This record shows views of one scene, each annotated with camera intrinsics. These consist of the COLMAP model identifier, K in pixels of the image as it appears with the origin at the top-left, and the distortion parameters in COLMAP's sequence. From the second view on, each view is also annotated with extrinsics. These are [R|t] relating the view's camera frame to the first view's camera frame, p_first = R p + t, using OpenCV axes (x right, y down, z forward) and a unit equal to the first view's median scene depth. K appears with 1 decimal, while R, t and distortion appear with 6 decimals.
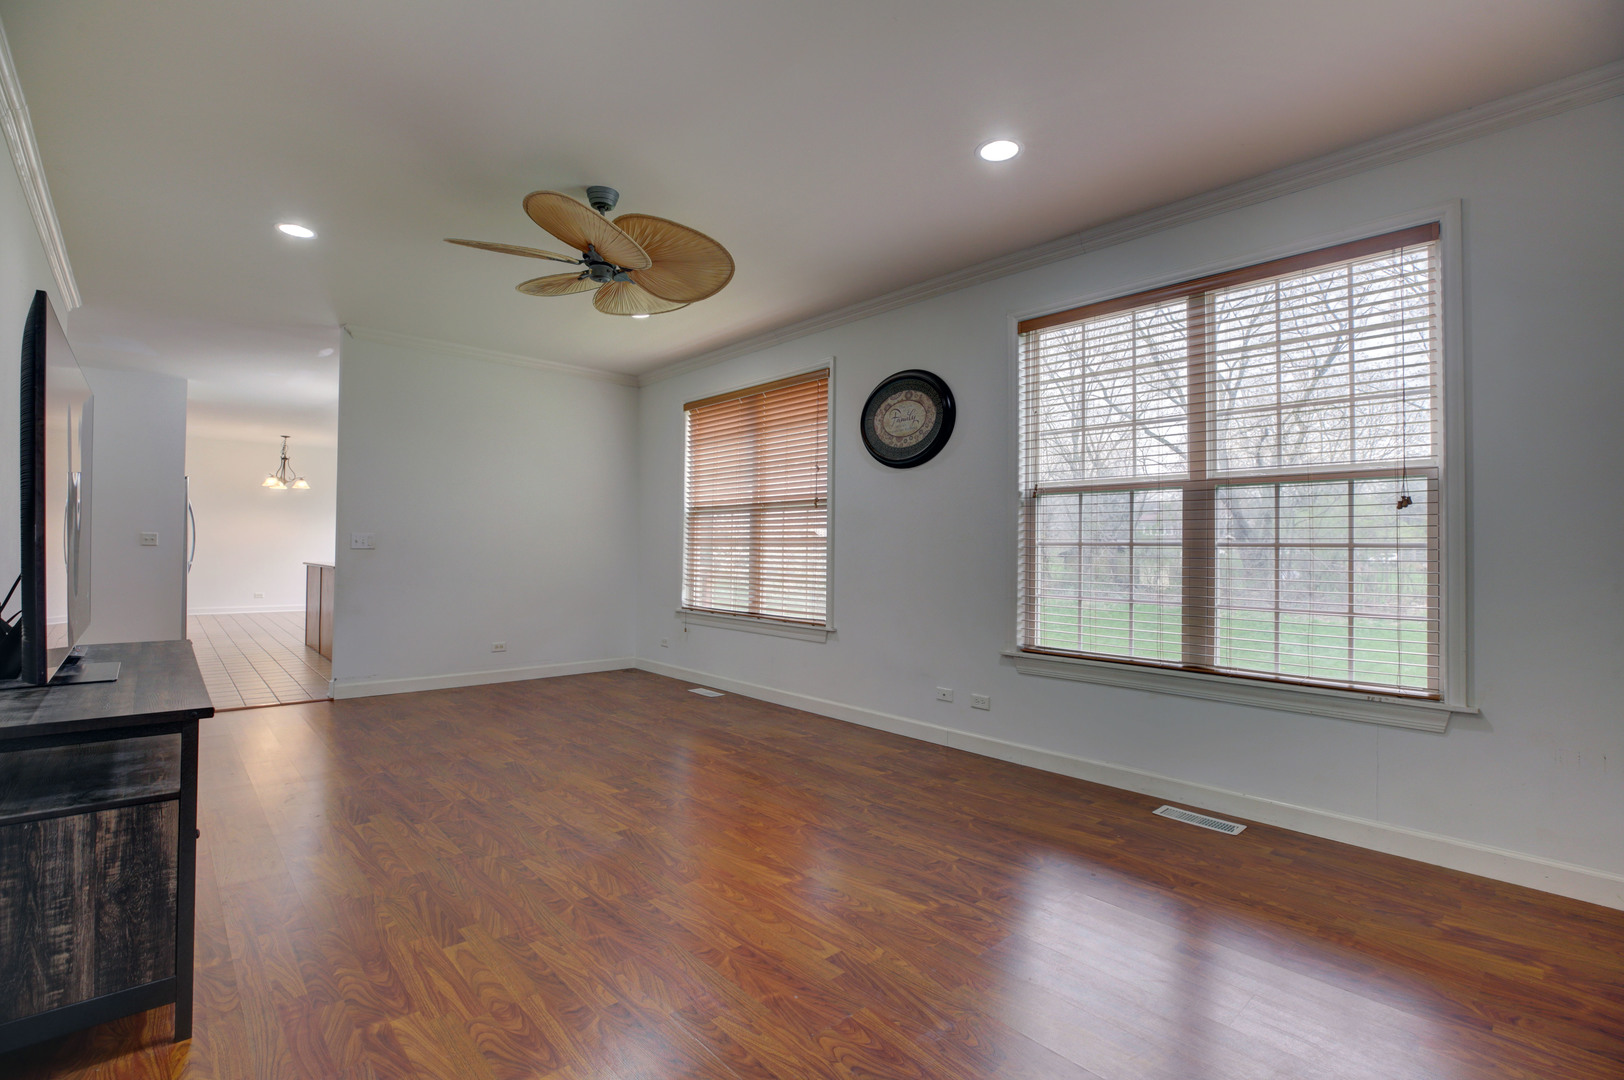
lens RADIAL K [[745.1, 0, 803.1], [0, 745.1, 542.2], [0, 0, 1]] dist [-0.037672, 0.004686]
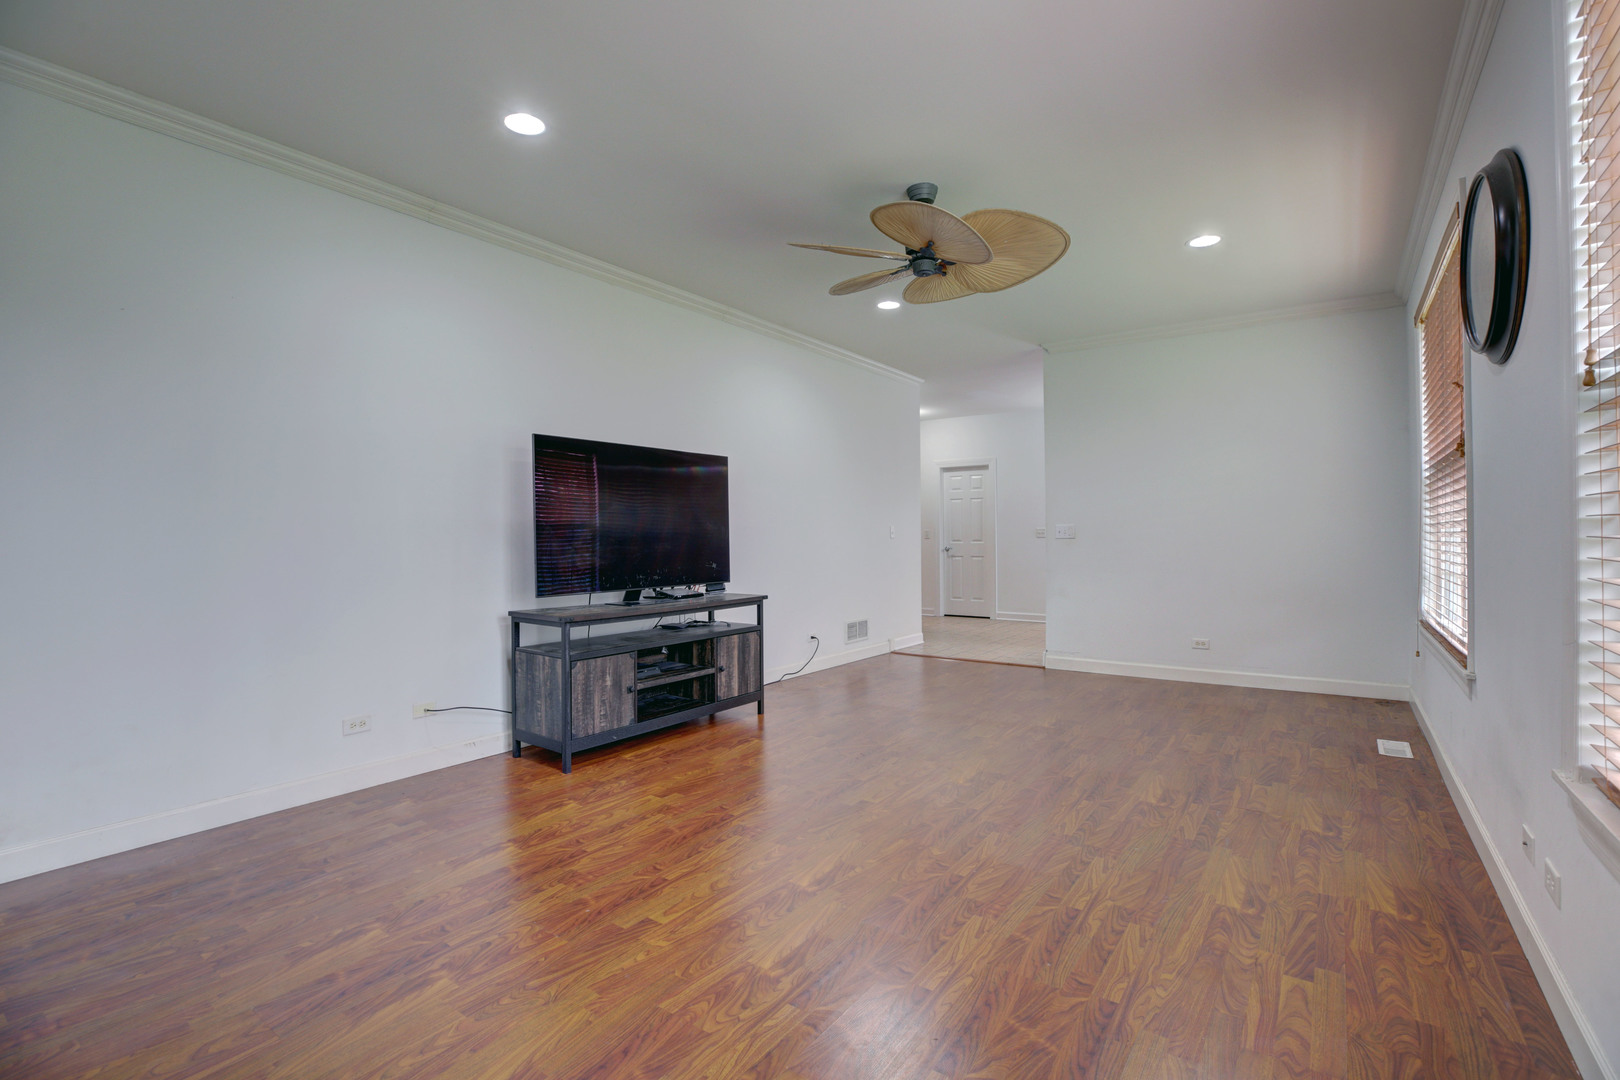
lens RADIAL K [[743.3, 0, 801.9], [0, 743.3, 551.6], [0, 0, 1]] dist [-0.037672, 0.004686]
pose [[0.205723, 0.008230, -0.978576, 0.616744], [0.018358, 0.999756, 0.012267, 0.014799], [0.978438, -0.020489, 0.205521, 0.559639]]
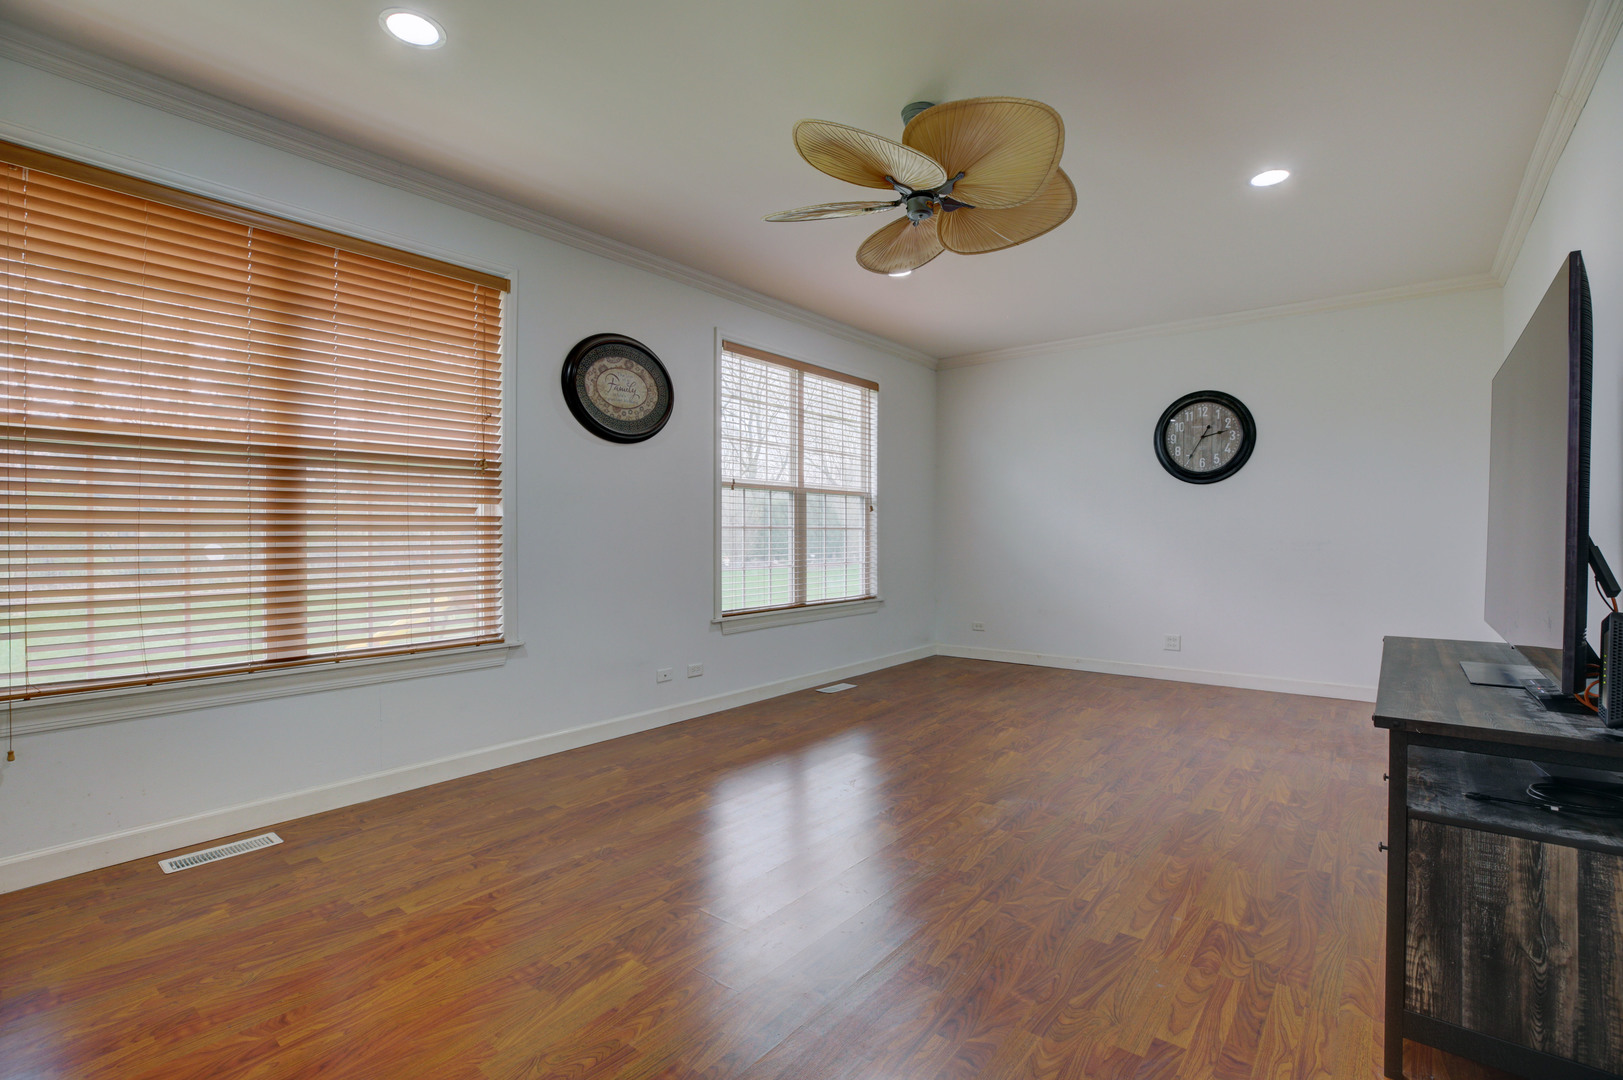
lens RADIAL K [[744.7, 0, 825.4], [0, 744.7, 532.2], [0, 0, 1]] dist [-0.037672, 0.004686]
pose [[-0.178083, -0.004778, 0.984004, -0.984387], [-0.006079, 0.999974, 0.003755, 0.005118], [-0.983997, -0.005313, -0.178107, 1.131061]]
